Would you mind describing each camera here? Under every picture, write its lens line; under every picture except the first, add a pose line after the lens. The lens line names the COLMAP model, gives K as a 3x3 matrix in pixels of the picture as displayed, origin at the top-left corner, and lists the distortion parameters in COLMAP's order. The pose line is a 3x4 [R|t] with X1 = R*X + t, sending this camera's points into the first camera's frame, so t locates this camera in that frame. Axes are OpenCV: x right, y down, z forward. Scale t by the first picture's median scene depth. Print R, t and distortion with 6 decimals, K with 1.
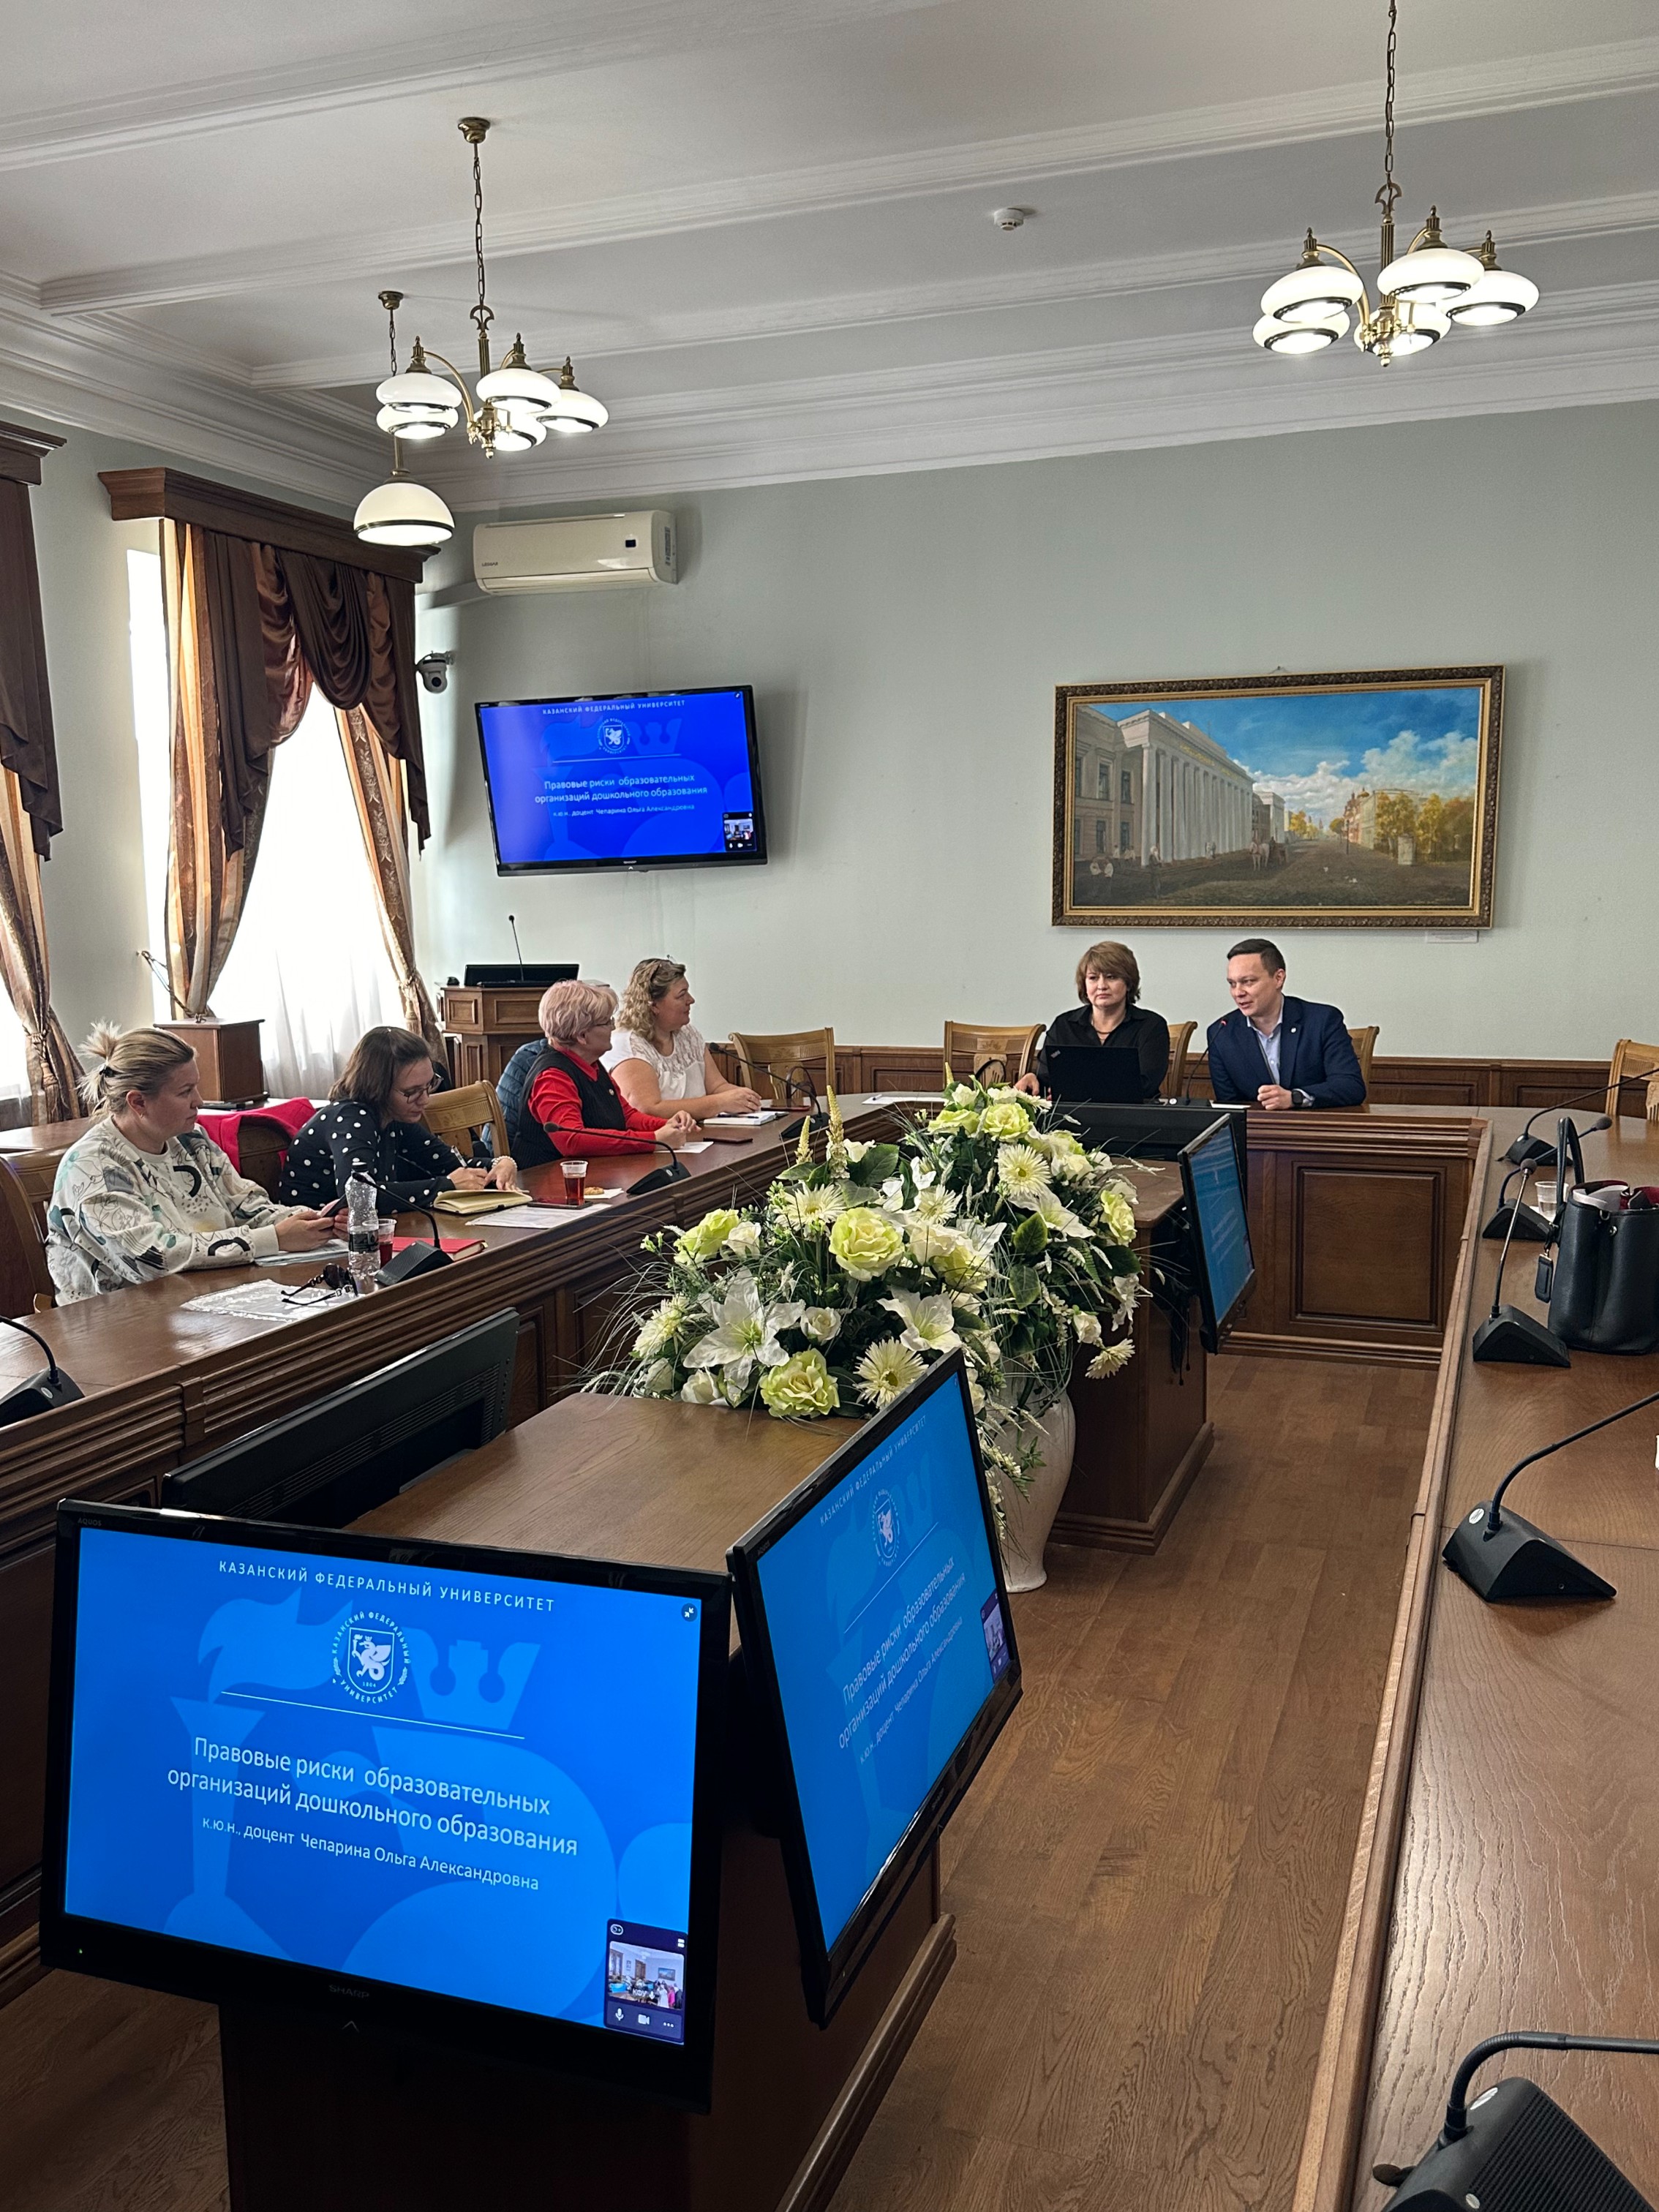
lens RADIAL K [[1865.5, 0, 829.5], [0, 1865.5, 1106.0], [0, 0, 1]] dist [0.009844, 0.002726]
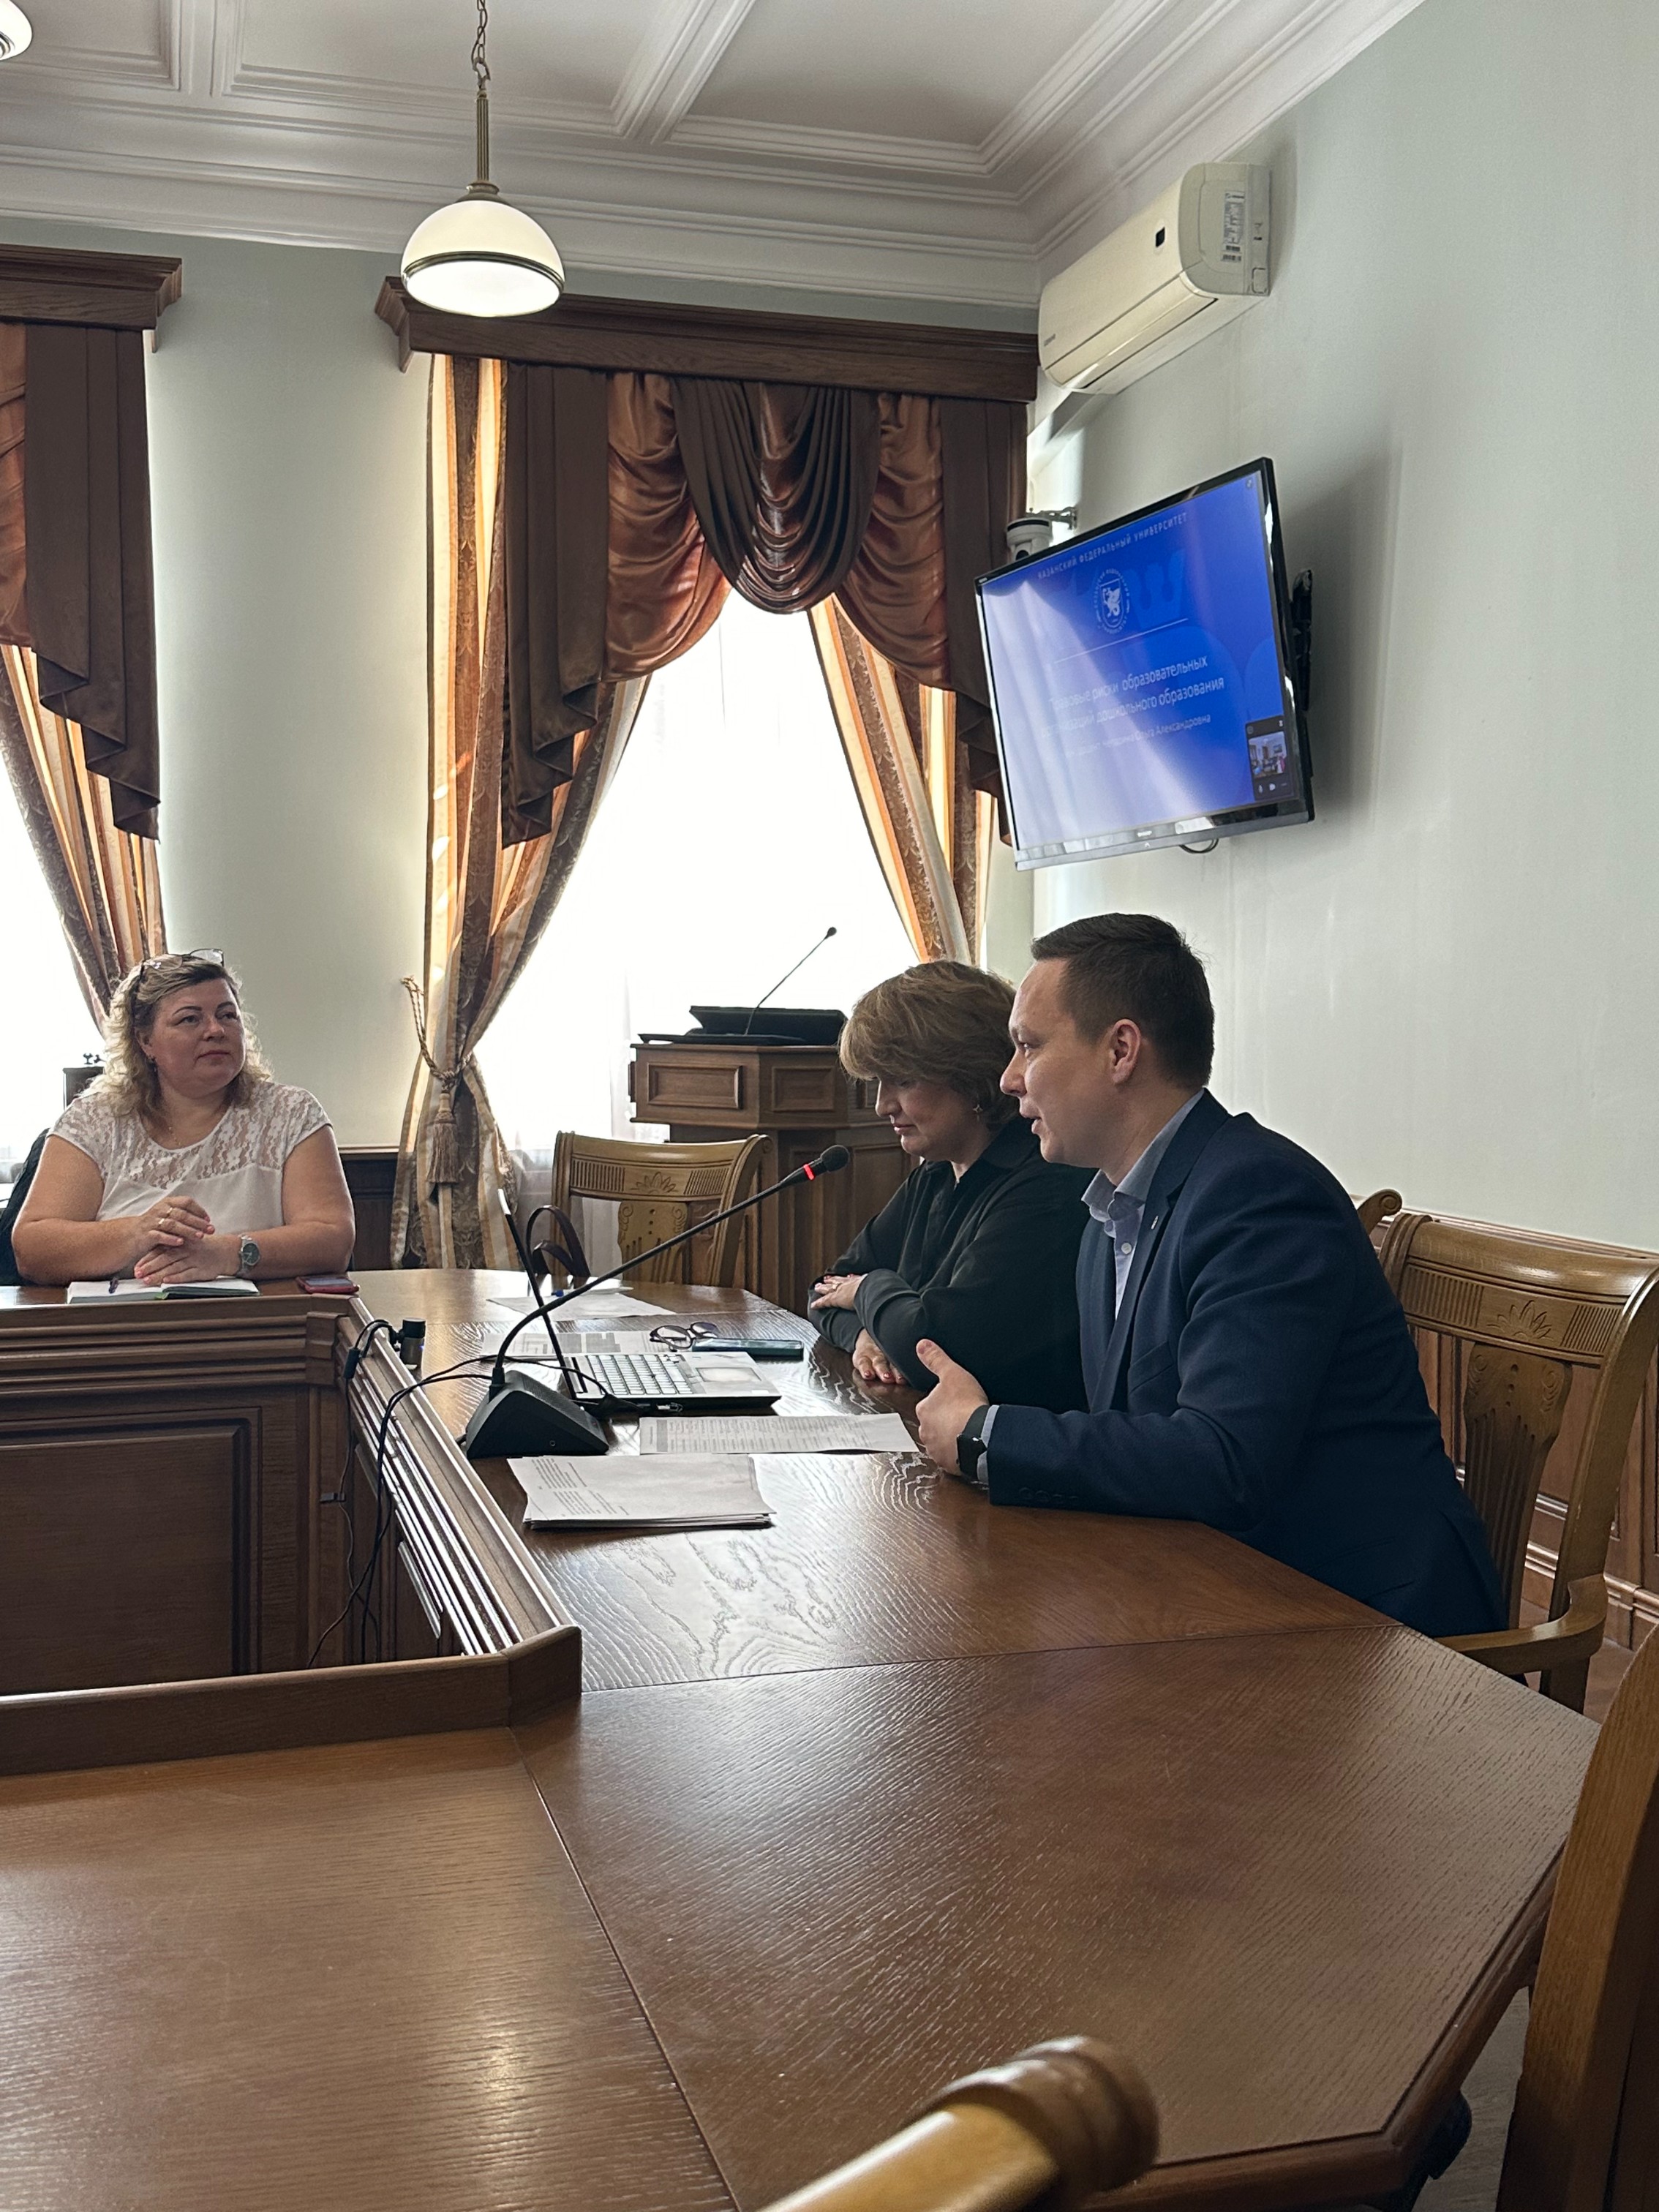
lens RADIAL K [[2303.5, 0, 829.5], [0, 2303.5, 1106.0], [0, 0, 1]] dist [0.078709, -0.167583]
pose [[0.592332, 0.046608, -0.804345, 0.410773], [-0.106238, 0.994127, -0.020630, -0.032118], [0.798659, 0.097672, 0.593804, 0.589651]]
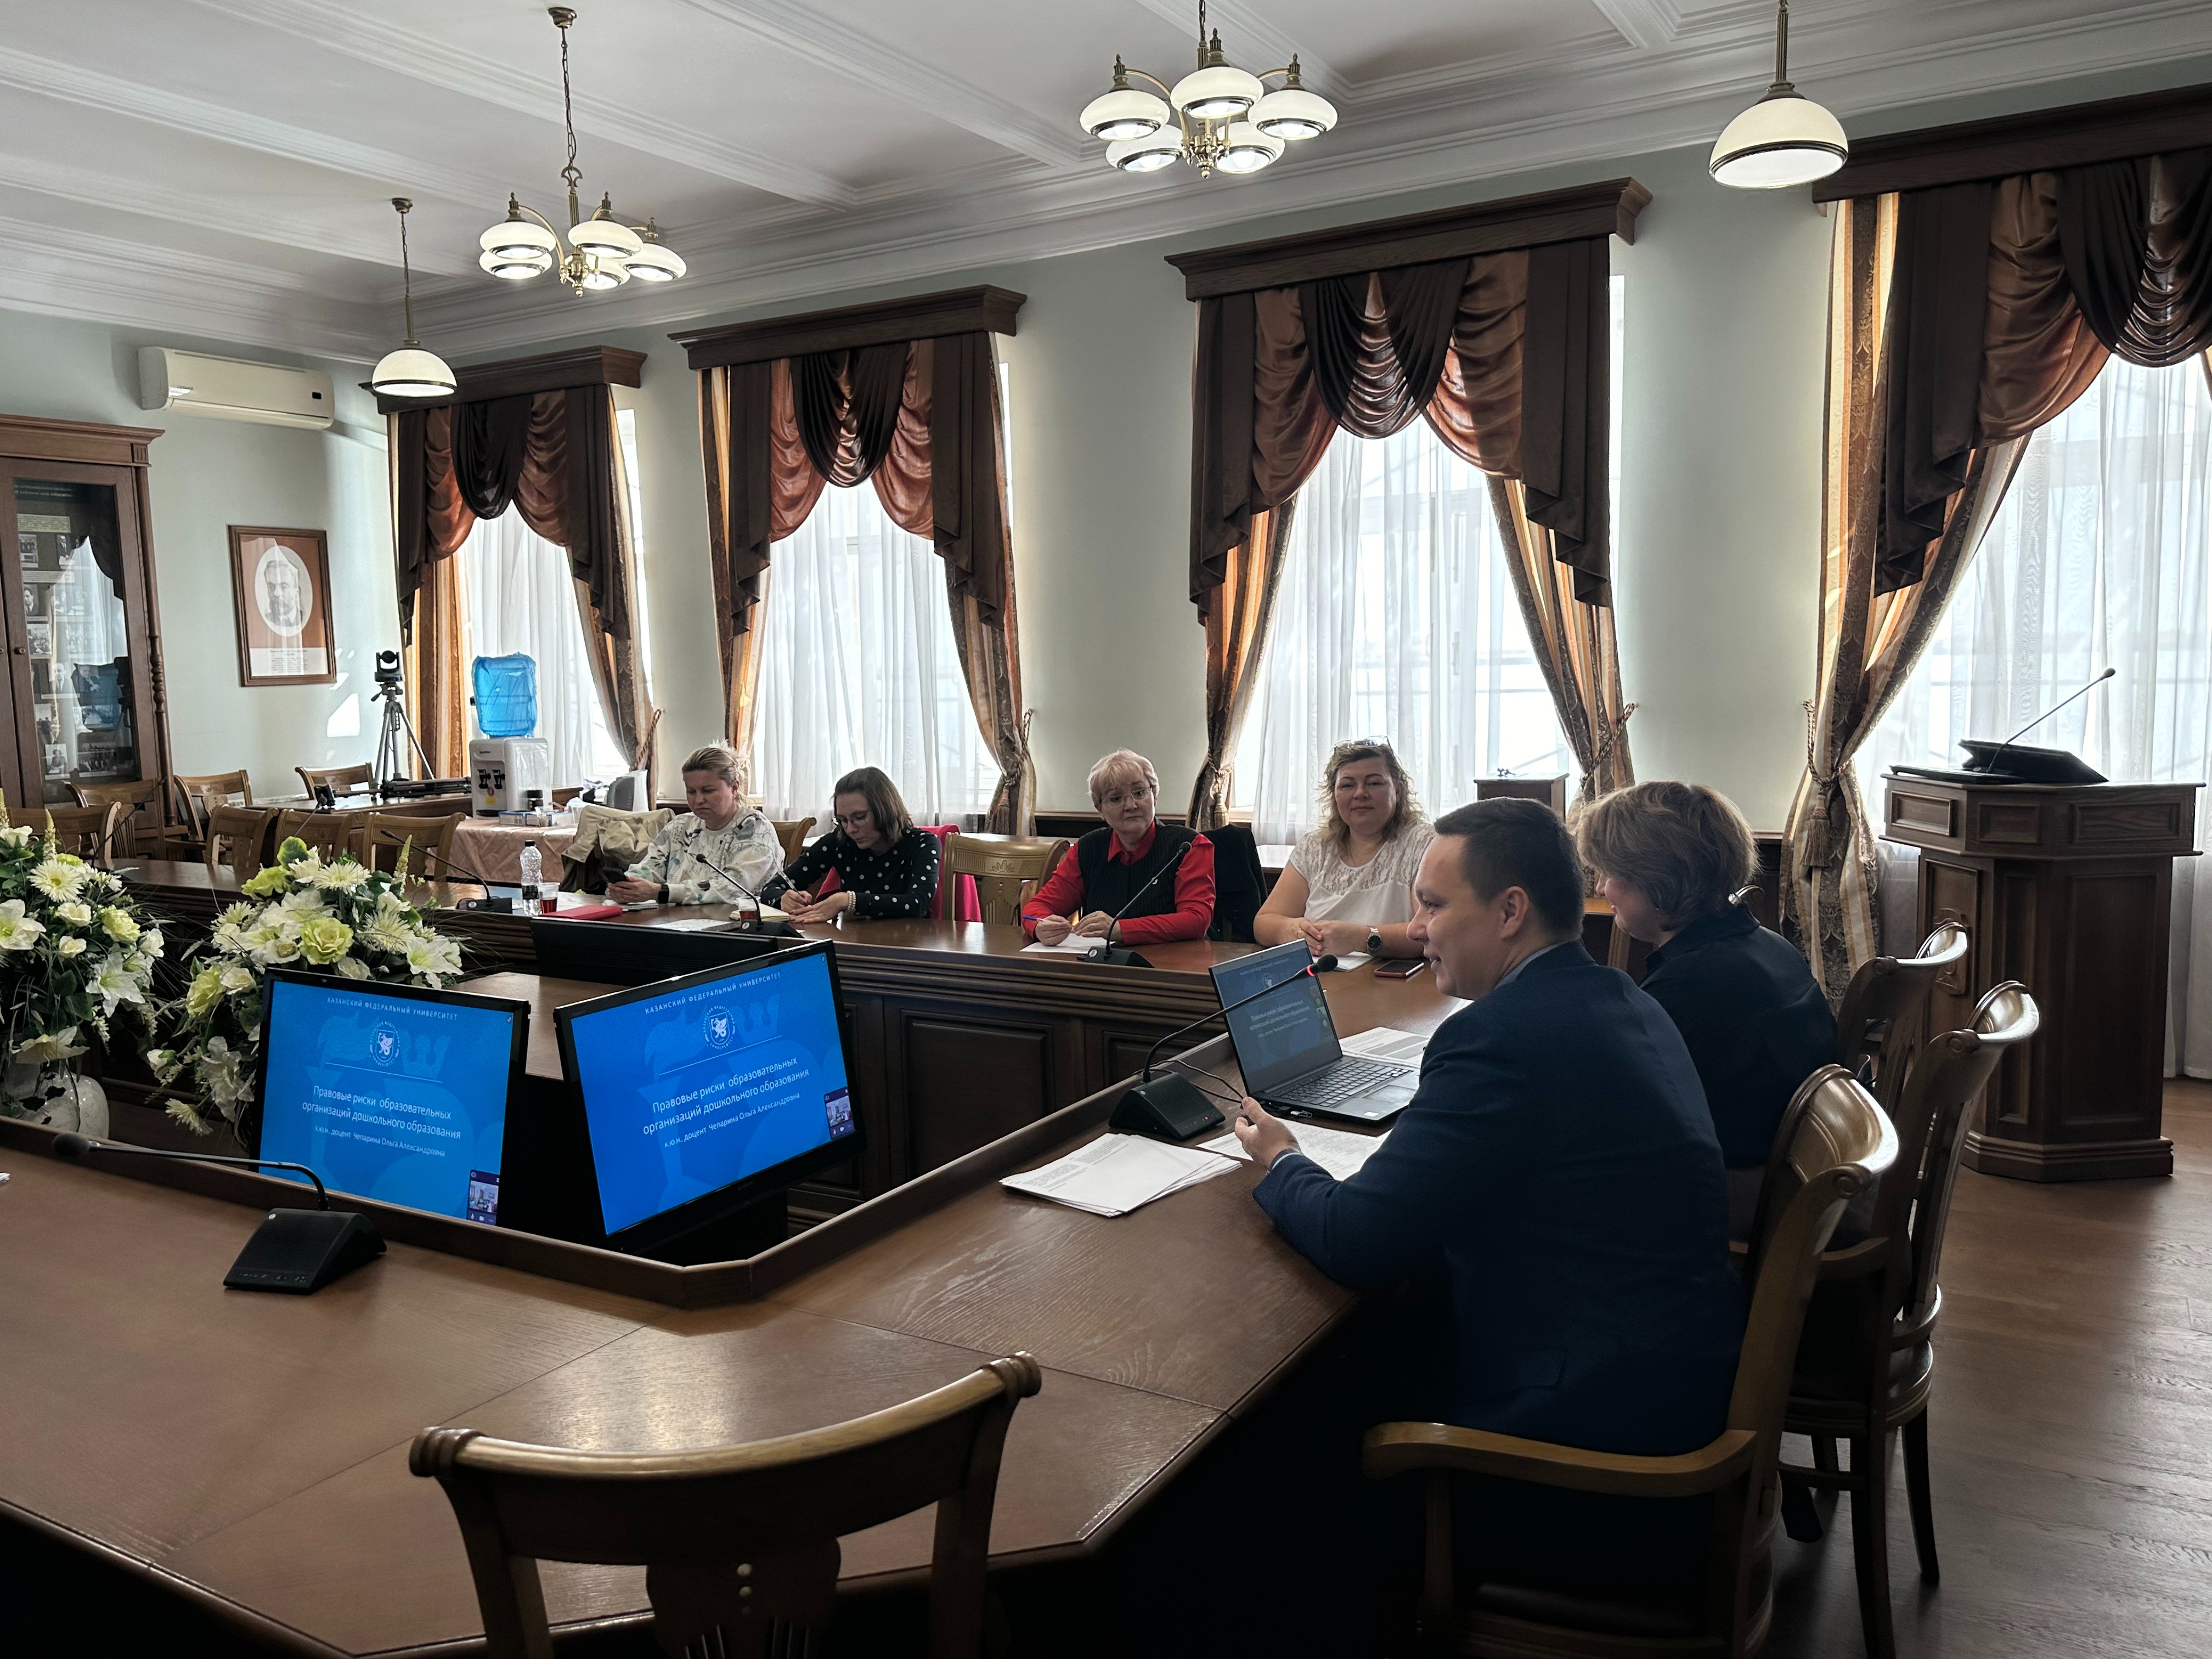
lens RADIAL K [[1675.9, 0, 1110.1], [0, 1675.9, 808.0], [0, 0, 1]] dist [0.093598, -0.159888]
pose [[-0.189858, 0.103523, -0.976338, 0.470209], [-0.091802, 0.988197, 0.122632, -0.095176], [0.977510, 0.112913, -0.178114, 0.785546]]
